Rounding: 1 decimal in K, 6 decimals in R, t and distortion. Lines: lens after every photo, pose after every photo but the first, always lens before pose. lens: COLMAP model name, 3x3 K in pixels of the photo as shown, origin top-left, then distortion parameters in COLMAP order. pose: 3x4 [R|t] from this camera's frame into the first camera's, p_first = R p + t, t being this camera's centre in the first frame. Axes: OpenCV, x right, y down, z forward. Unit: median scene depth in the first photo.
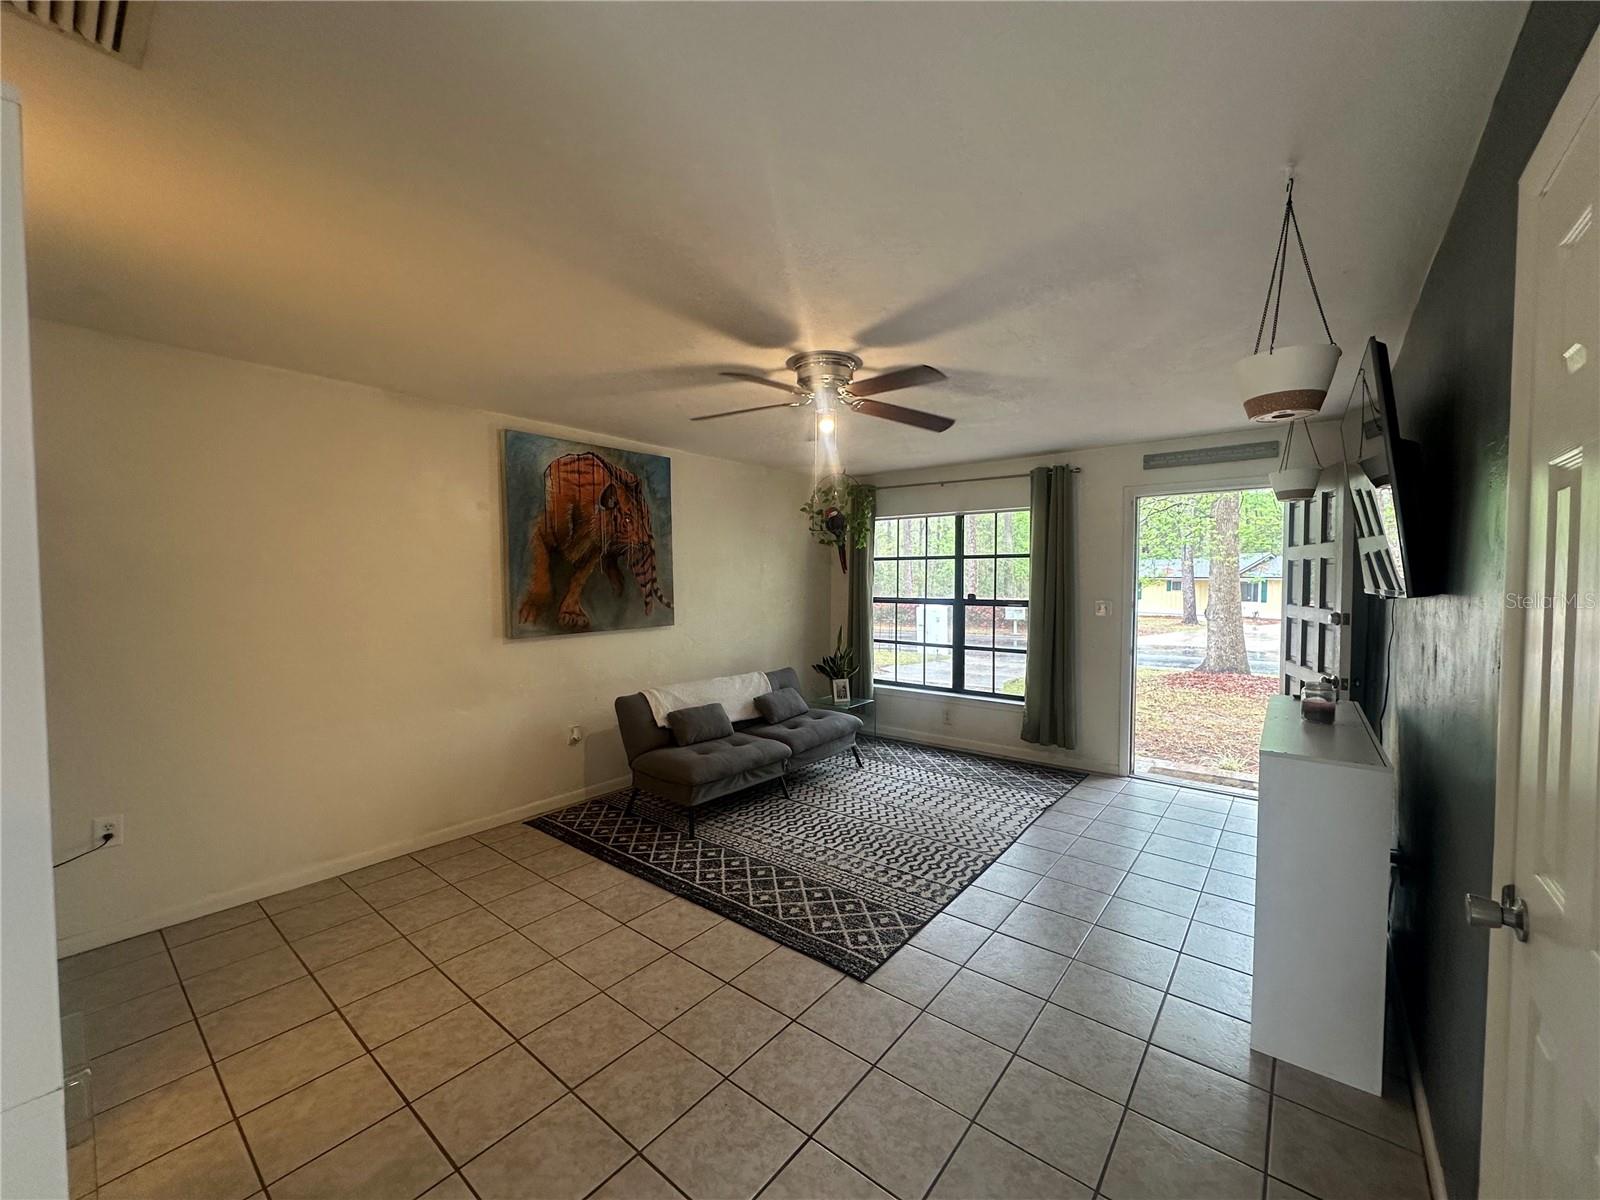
lens RADIAL K [[635.9, 0, 802.3], [0, 635.9, 600.7], [0, 0, 1]] dist [0.000500, -0.000049]
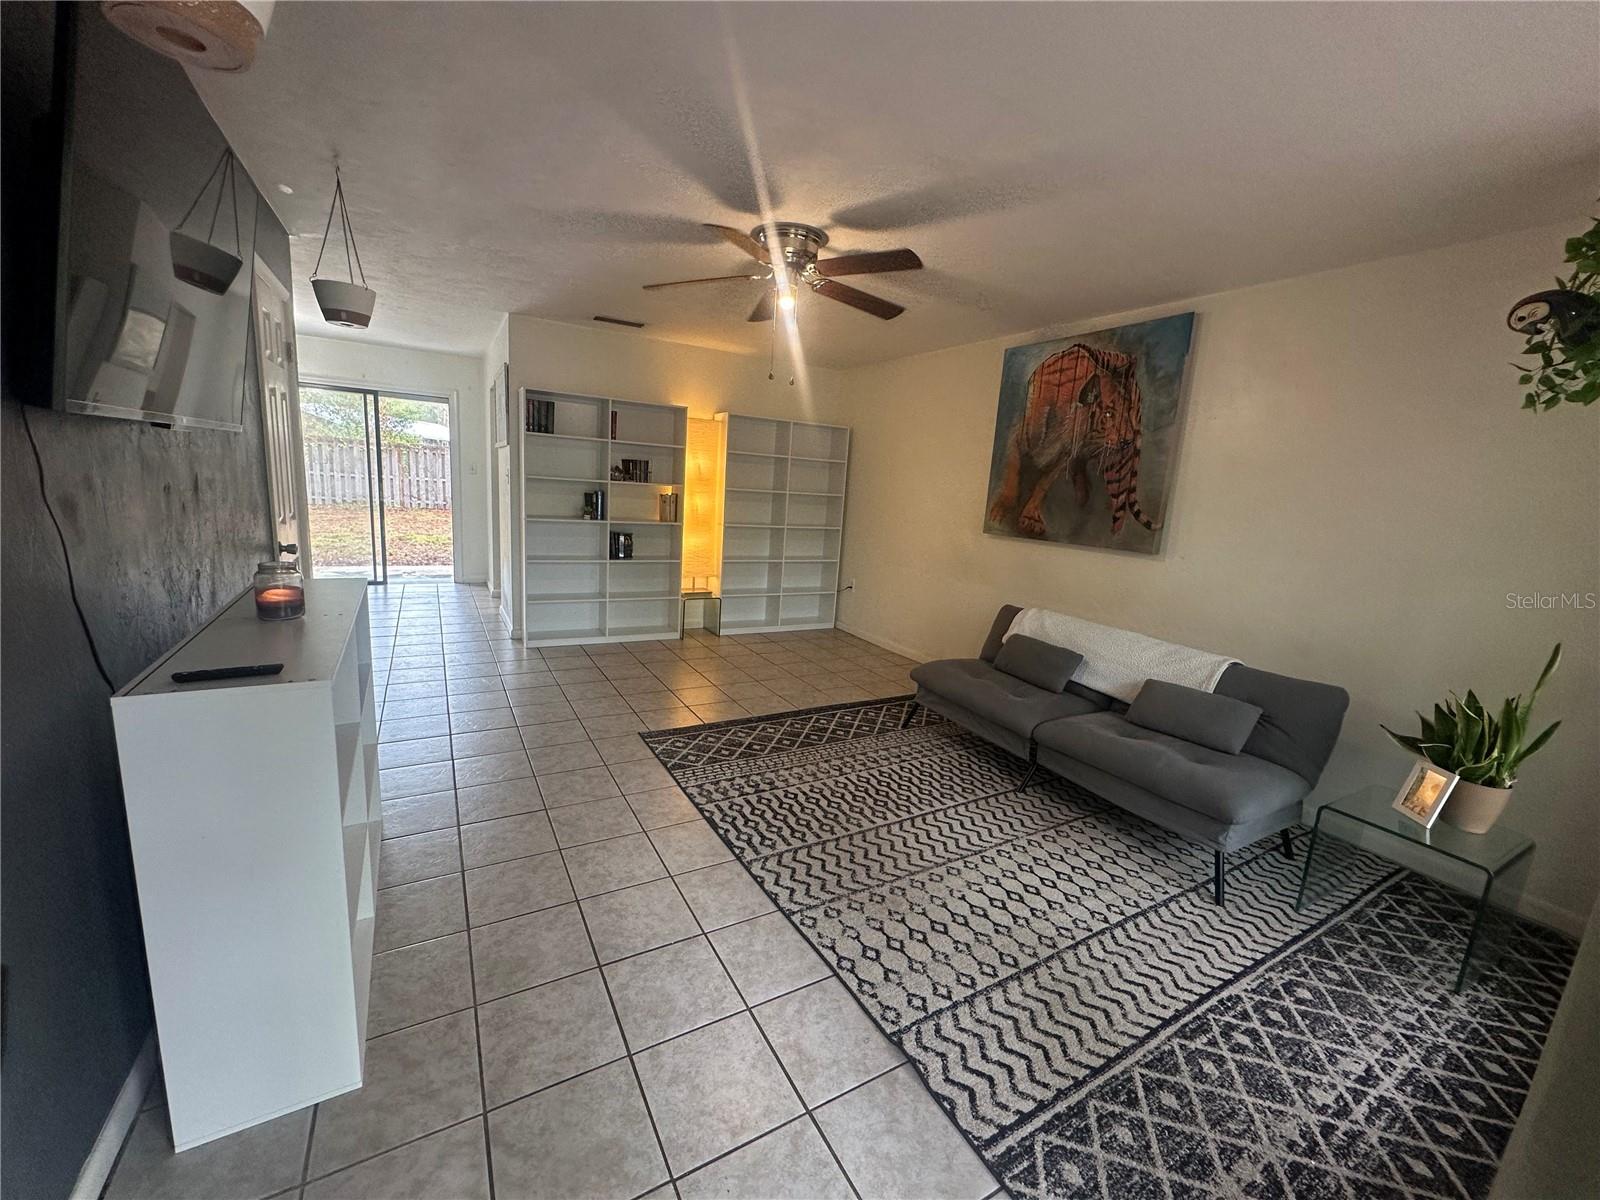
lens RADIAL K [[635.9, 0, 801.2], [0, 635.9, 602.6], [0, 0, 1]] dist [0.000500, -0.000049]
pose [[-0.363385, 0.149099, -0.919631, 0.723565], [-0.099430, 0.975266, 0.197408, -0.012889], [0.926318, 0.163174, -0.339572, 1.029181]]
